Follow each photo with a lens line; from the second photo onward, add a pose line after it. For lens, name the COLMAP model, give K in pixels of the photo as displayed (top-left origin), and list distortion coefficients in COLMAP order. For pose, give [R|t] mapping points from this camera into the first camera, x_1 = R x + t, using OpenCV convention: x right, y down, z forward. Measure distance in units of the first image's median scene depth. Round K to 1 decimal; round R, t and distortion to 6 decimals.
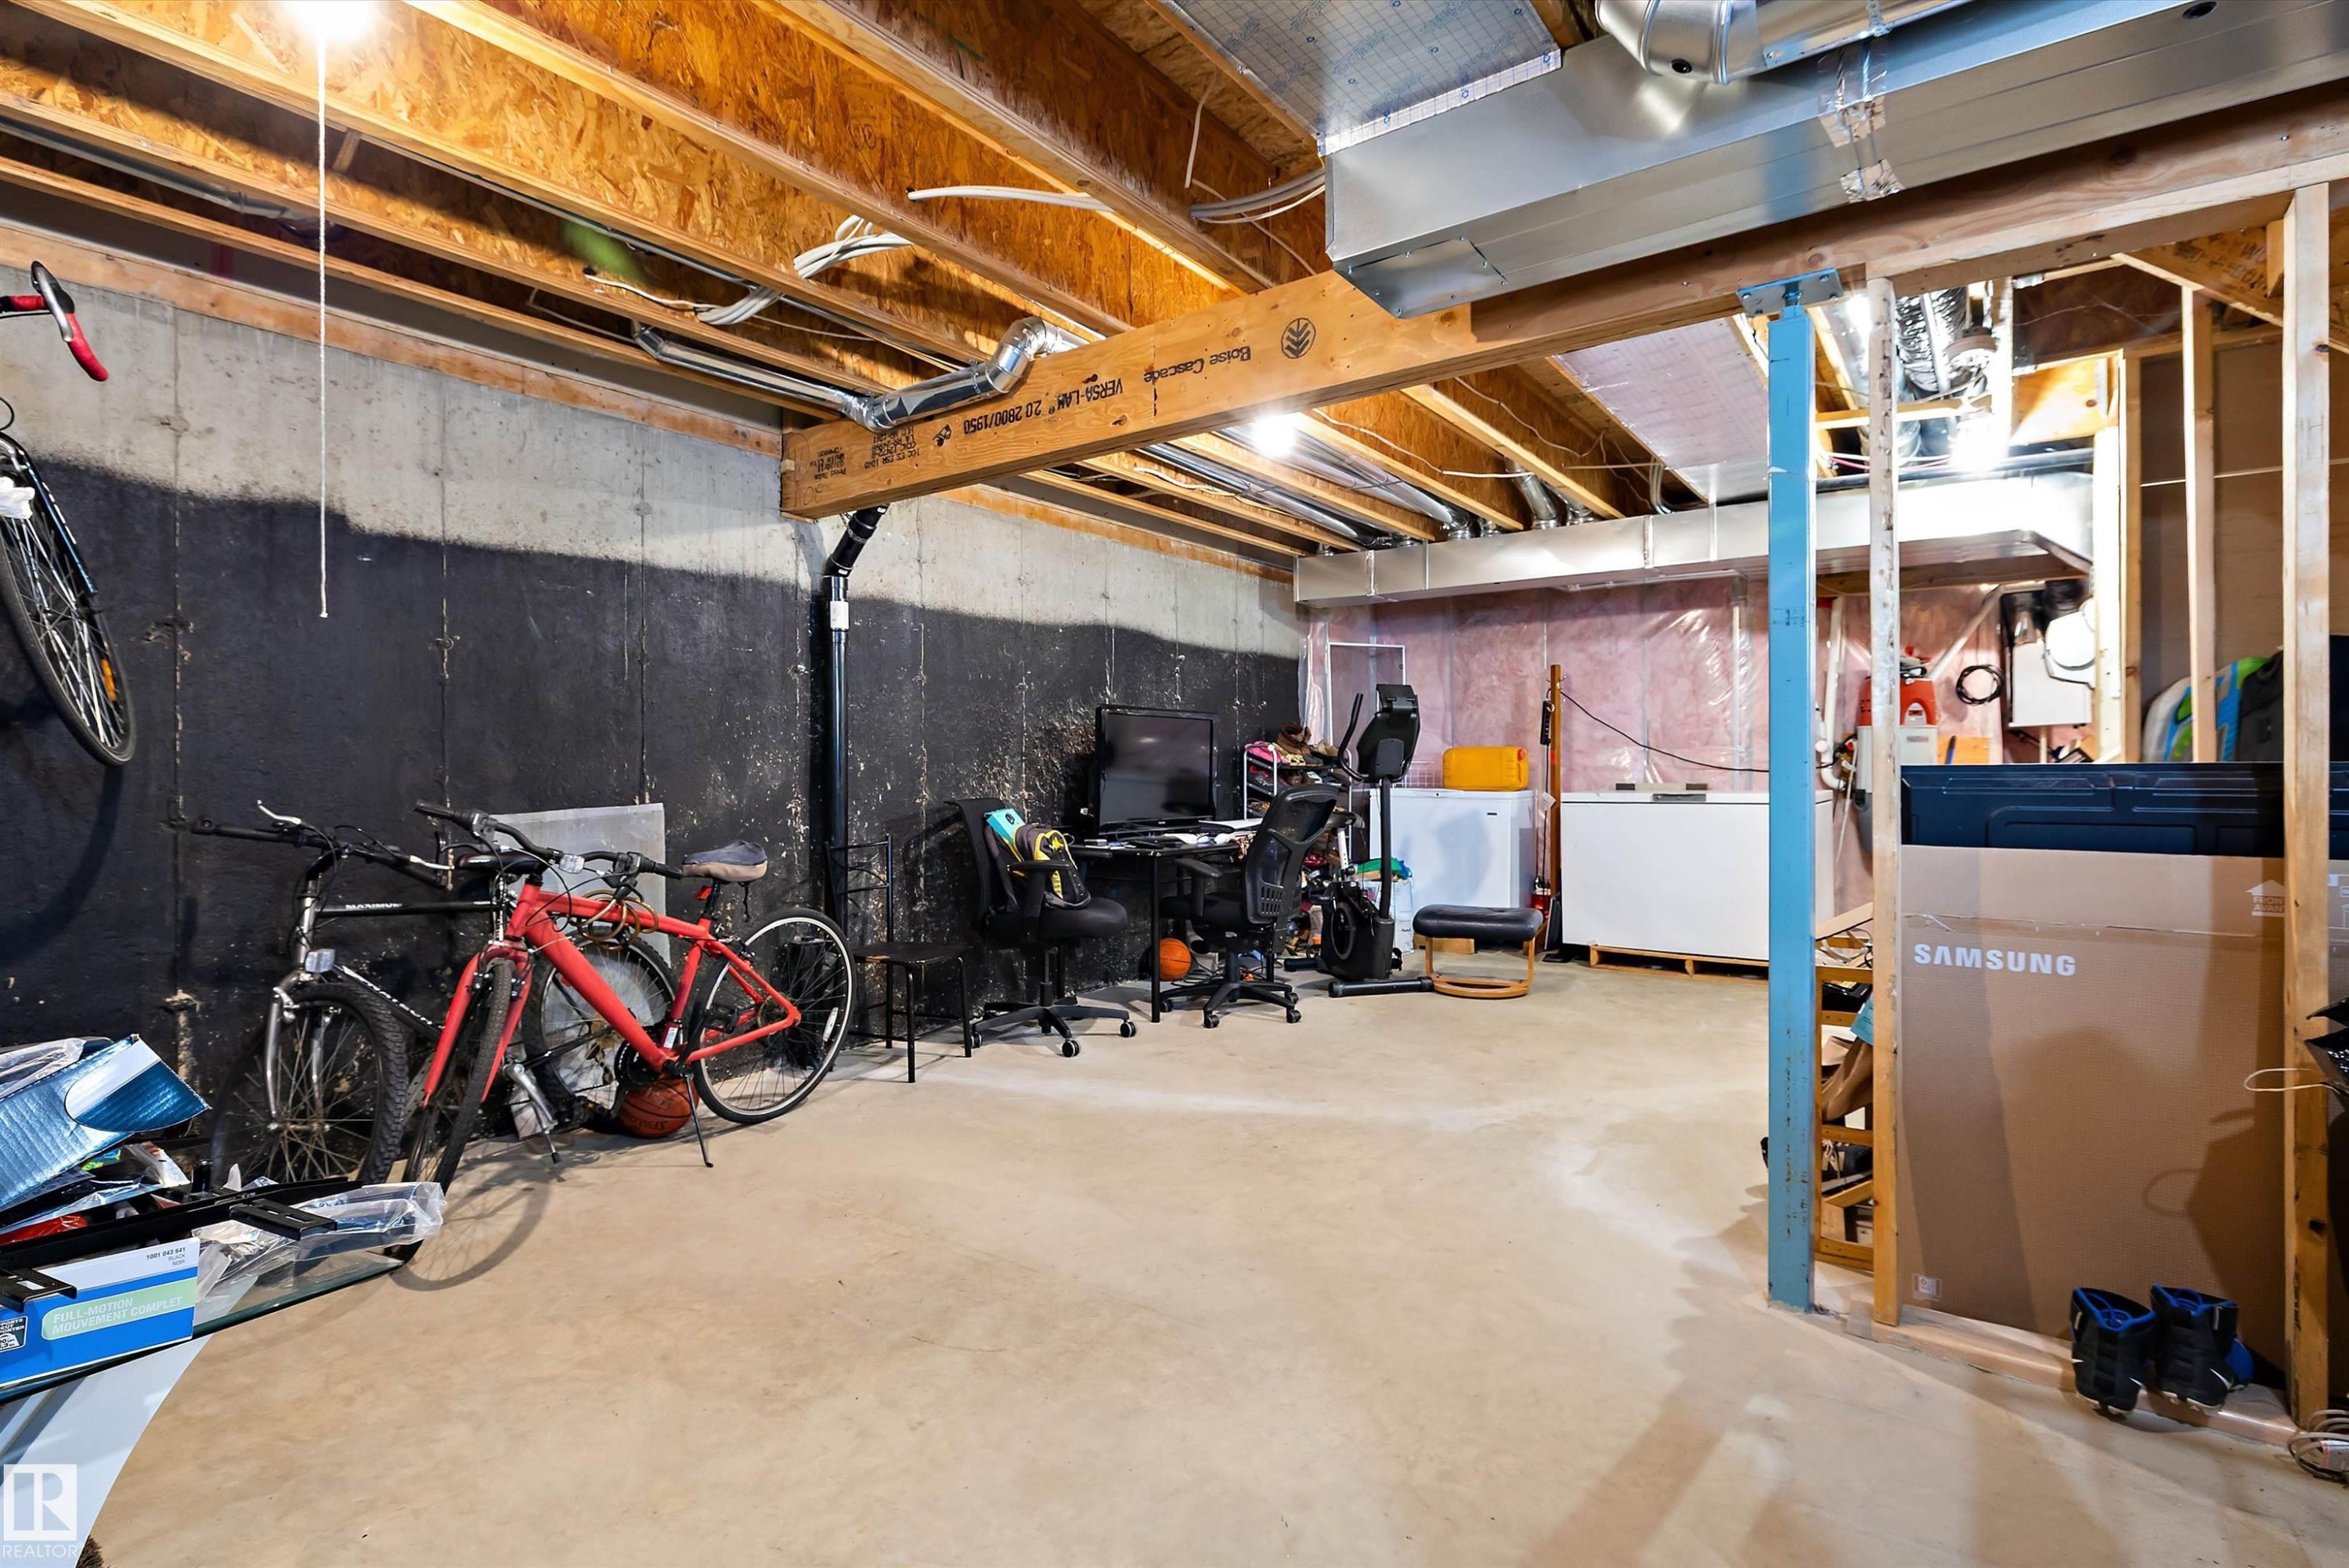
lens RADIAL K [[1111.0, 0, 1166.0], [0, 1111.0, 763.9], [0, 0, 1]] dist [0.001331, 0.000434]
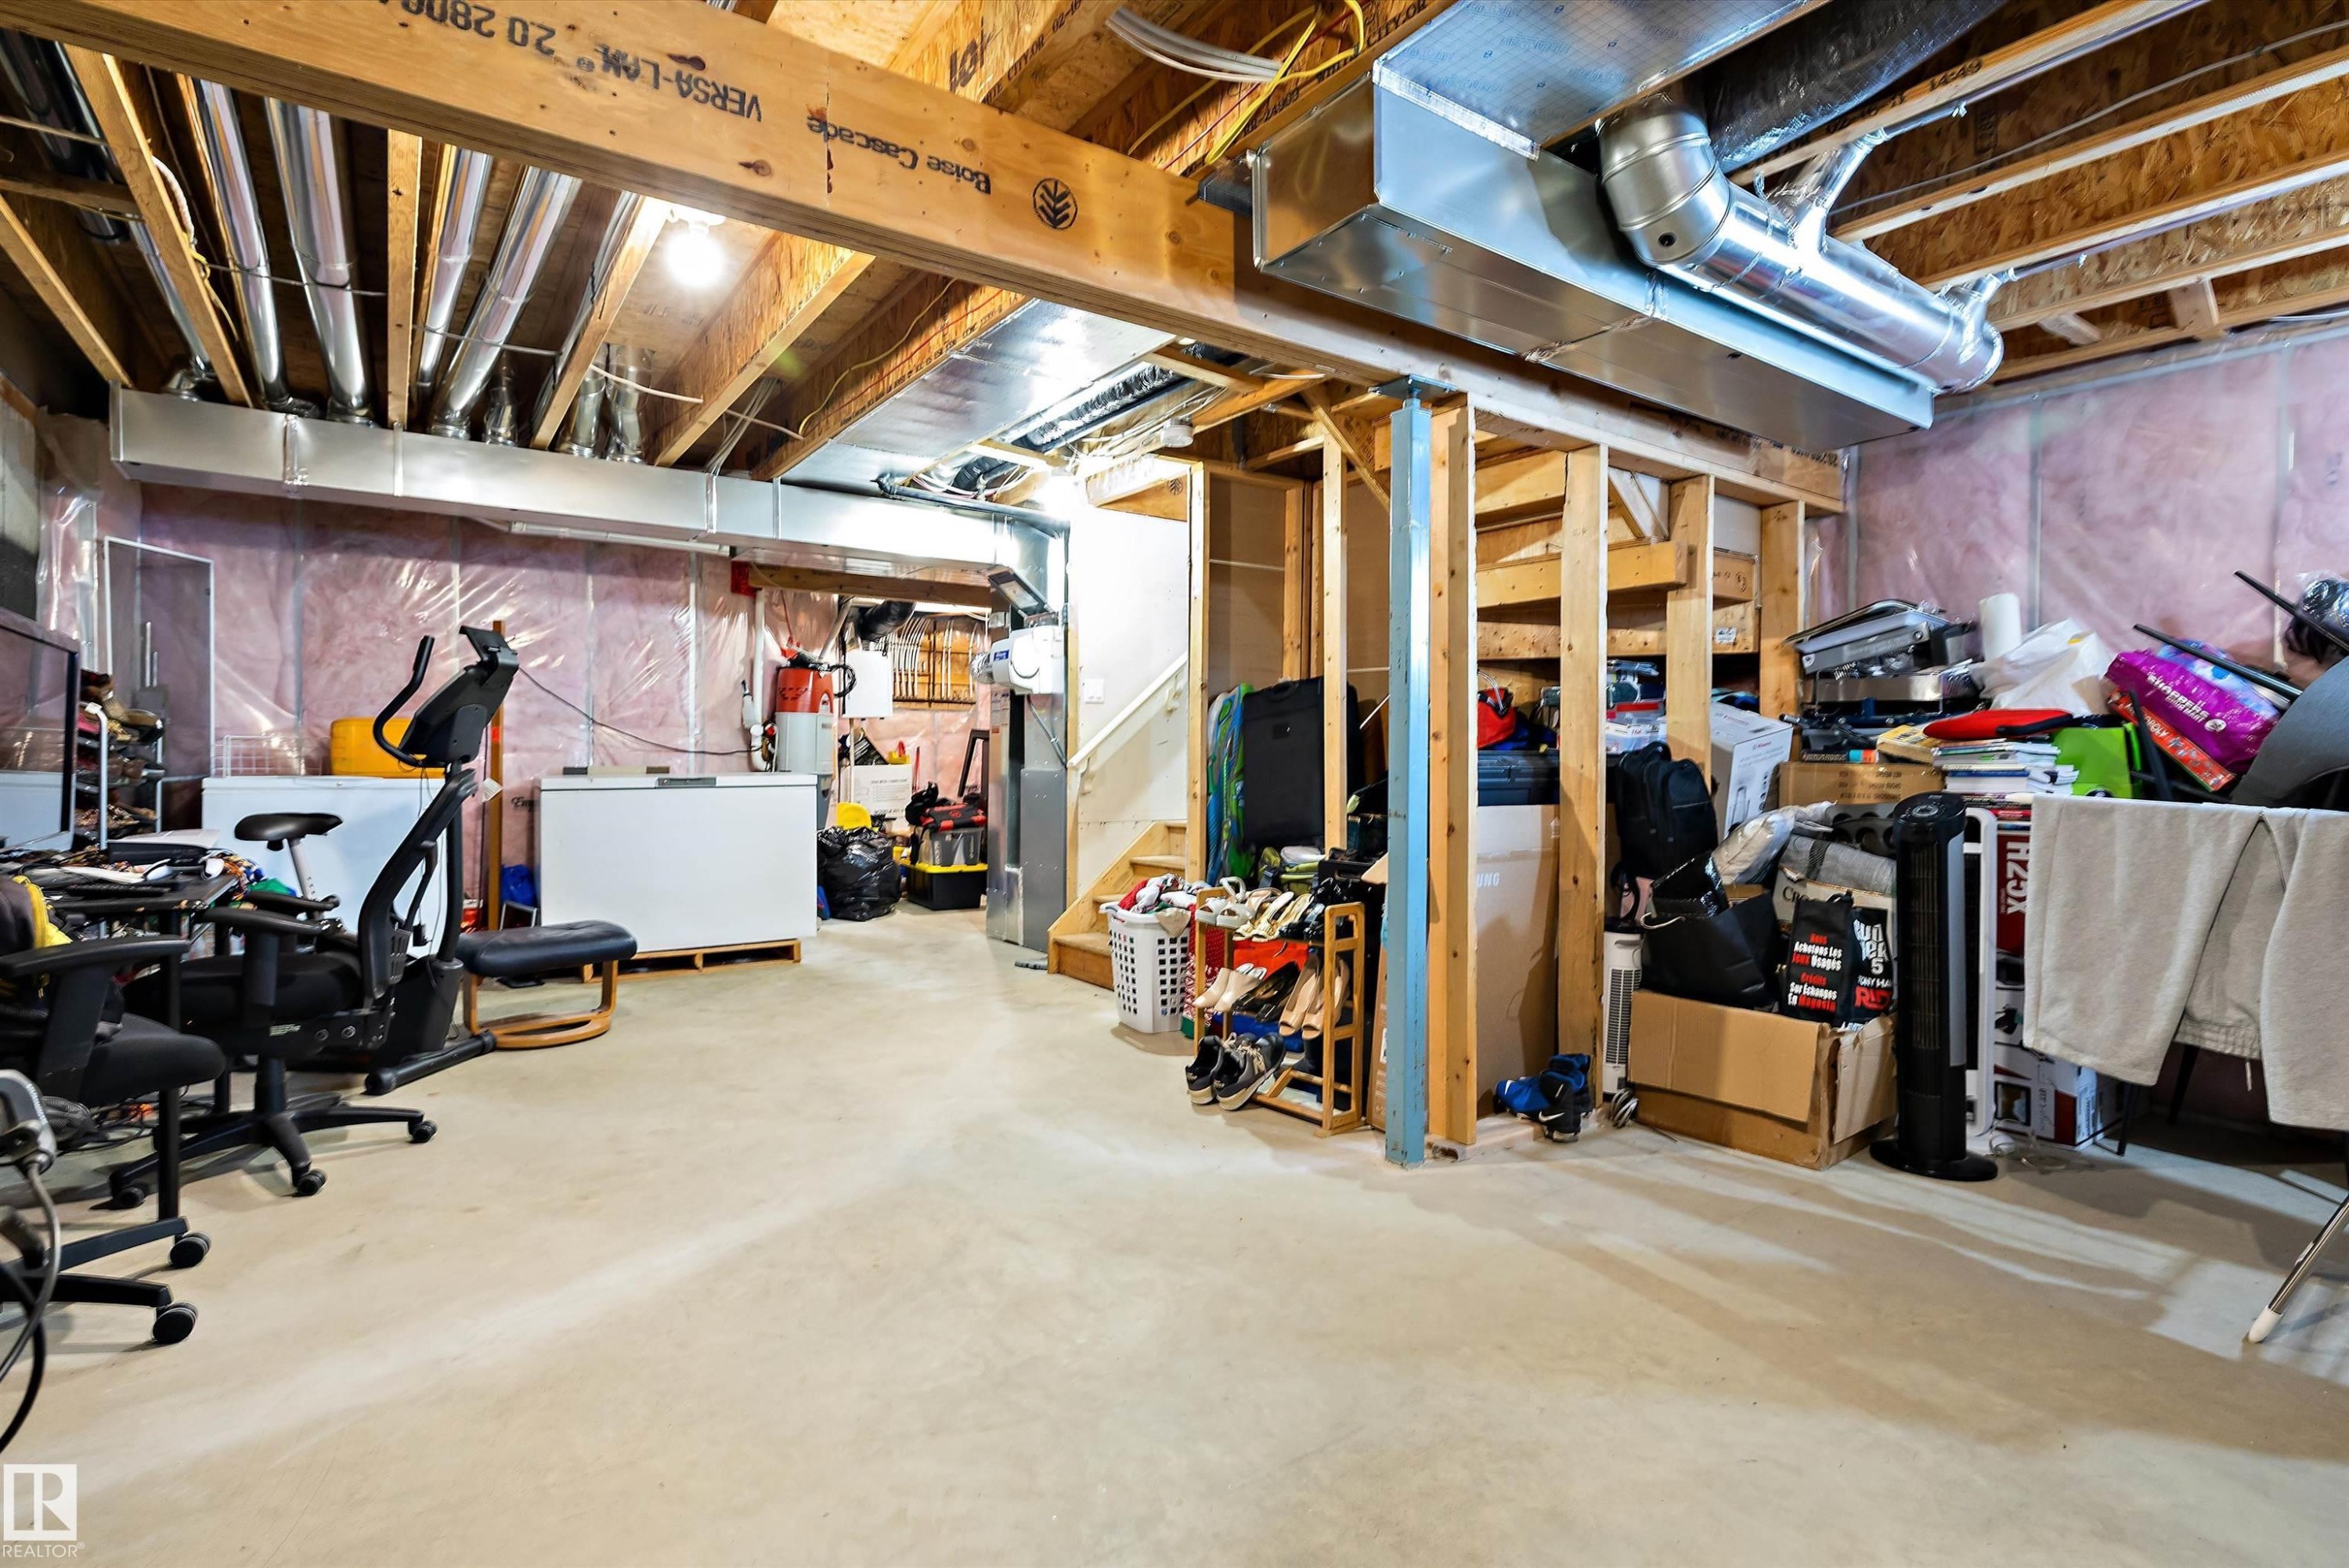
lens RADIAL K [[1111.0, 0, 1166.0], [0, 1111.0, 763.9], [0, 0, 1]] dist [0.001331, 0.000434]
pose [[0.327761, -0.003285, 0.944755, -0.342534], [-0.012164, 0.999896, 0.007697, 0.003885], [-0.944682, -0.014015, 0.327687, 0.376896]]
